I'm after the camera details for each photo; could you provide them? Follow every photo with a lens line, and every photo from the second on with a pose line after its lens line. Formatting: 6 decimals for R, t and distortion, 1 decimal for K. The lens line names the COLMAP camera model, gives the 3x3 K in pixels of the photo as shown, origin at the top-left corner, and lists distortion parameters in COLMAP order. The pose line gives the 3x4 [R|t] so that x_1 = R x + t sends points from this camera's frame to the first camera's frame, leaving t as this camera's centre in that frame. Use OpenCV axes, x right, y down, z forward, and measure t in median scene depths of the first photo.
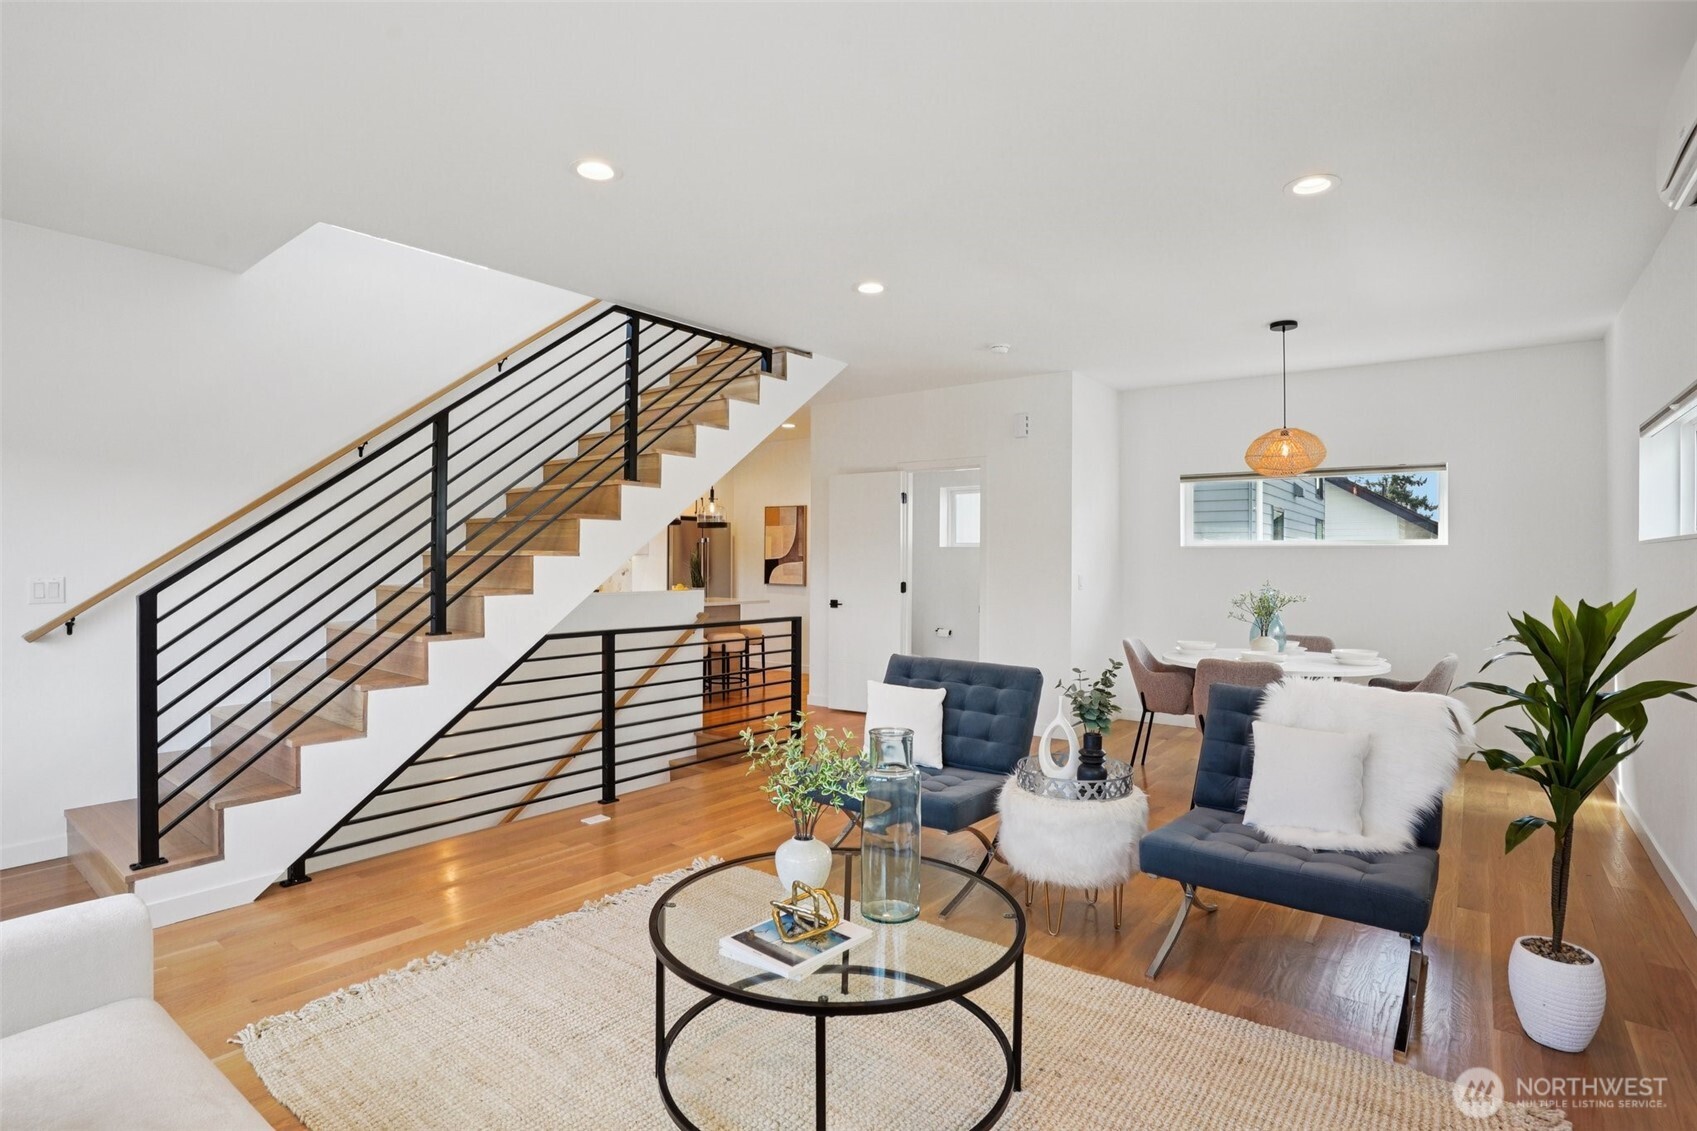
lens RADIAL K [[846.0, 0, 851.2], [0, 846.0, 561.1], [0, 0, 1]] dist [-0.051044, 0.008317]
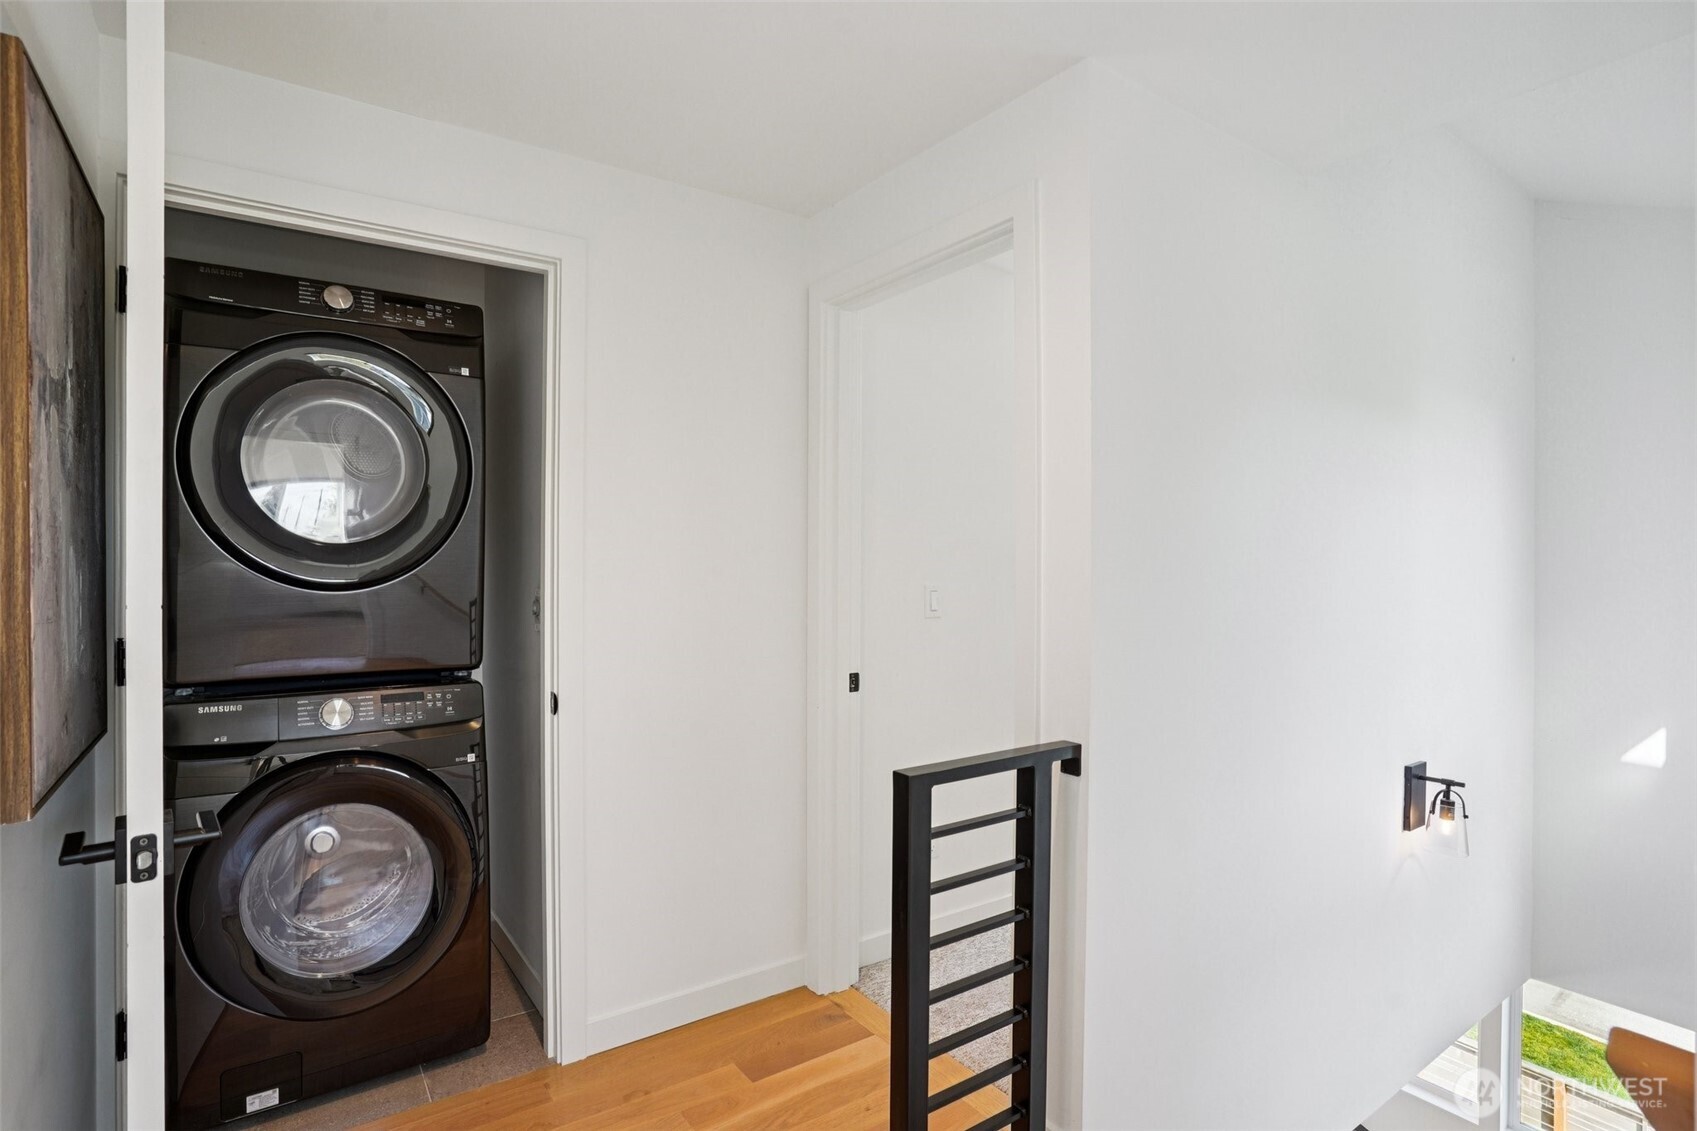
lens RADIAL K [[846.0, 0, 845.3], [0, 846.0, 565.3], [0, 0, 1]] dist [-0.051044, 0.008317]
pose [[0.963086, 0.002381, -0.269182, -0.046694], [-0.000837, 0.999983, 0.005851, -0.009025], [0.269191, -0.005410, 0.963072, 0.664906]]
